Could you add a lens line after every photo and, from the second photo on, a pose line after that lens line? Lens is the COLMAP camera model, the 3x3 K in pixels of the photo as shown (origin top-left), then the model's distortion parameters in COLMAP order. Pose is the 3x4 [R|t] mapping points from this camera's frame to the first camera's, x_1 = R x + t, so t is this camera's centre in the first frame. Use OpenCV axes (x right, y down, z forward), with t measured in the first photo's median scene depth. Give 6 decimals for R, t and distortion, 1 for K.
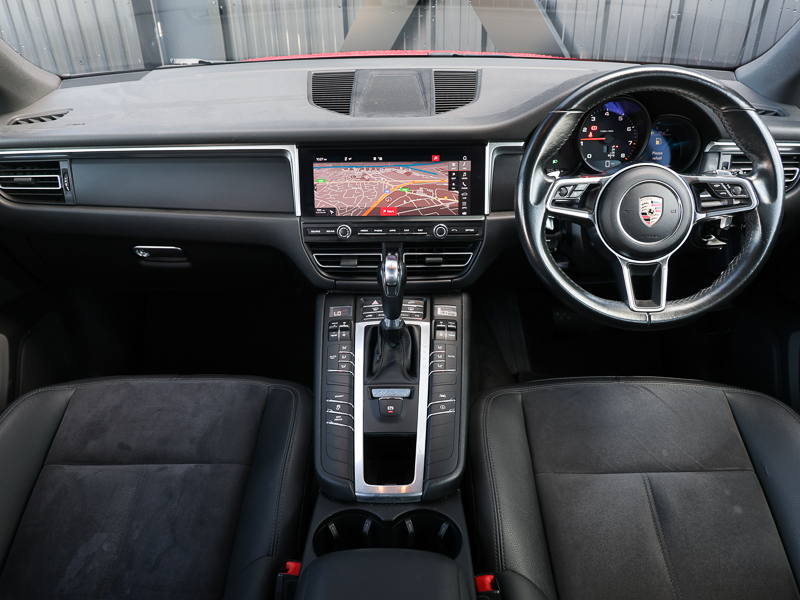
lens RADIAL K [[625.3, 0, 395.8], [0, 625.3, 298.9], [0, 0, 1]] dist [0.011581, -0.004293]
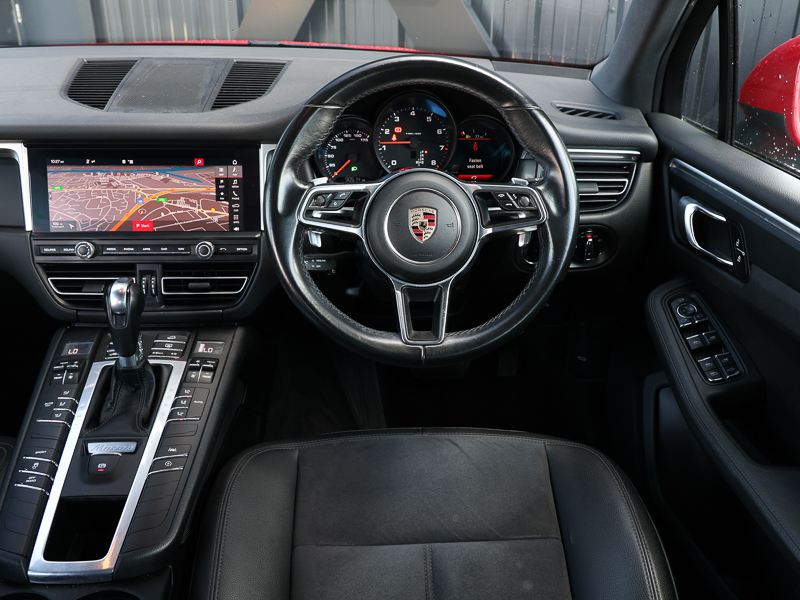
lens RADIAL K [[786.1, 0, 394.0], [0, 786.1, 302.3], [0, 0, 1]] dist [0.023747, 0.000000]
pose [[0.998303, 0.001703, 0.058210, 0.273711], [0.002173, 0.997786, -0.066472, 0.030306], [-0.058194, 0.066486, 0.996089, -0.037540]]
